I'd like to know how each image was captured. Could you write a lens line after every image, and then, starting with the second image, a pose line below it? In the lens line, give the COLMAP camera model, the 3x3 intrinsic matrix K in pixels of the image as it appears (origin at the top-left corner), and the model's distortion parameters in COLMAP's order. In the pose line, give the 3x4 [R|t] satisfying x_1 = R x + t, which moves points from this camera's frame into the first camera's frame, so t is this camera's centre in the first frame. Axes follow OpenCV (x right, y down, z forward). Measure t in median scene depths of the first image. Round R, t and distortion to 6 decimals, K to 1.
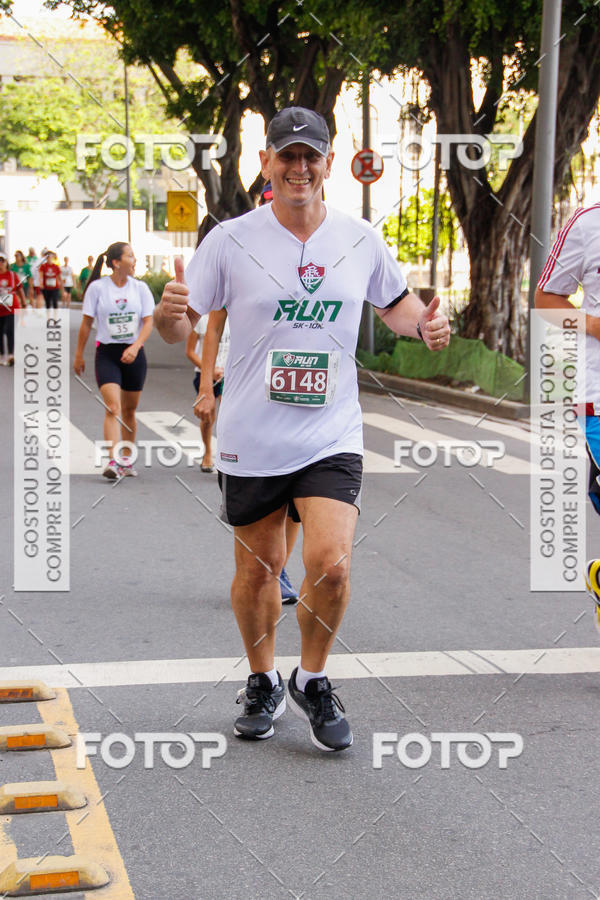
lens RADIAL K [[1761.7, 0, 297.6], [0, 1761.7, 487.8], [0, 0, 1]] dist [0.319653, -0.068301]
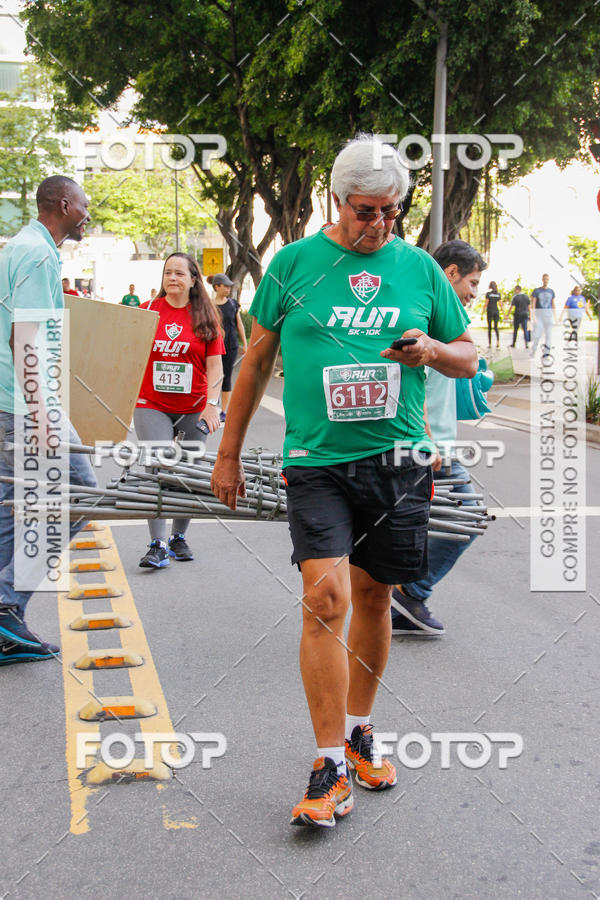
lens RADIAL K [[1917.5, 0, 335.4], [0, 1917.5, 448.1], [0, 0, 1]] dist [0.472213, 0.454937]
pose [[0.998572, 0.002237, -0.053371, 0.112945], [-0.004642, 0.998977, -0.044983, 0.063176], [0.053216, 0.045167, 0.997561, -0.530581]]
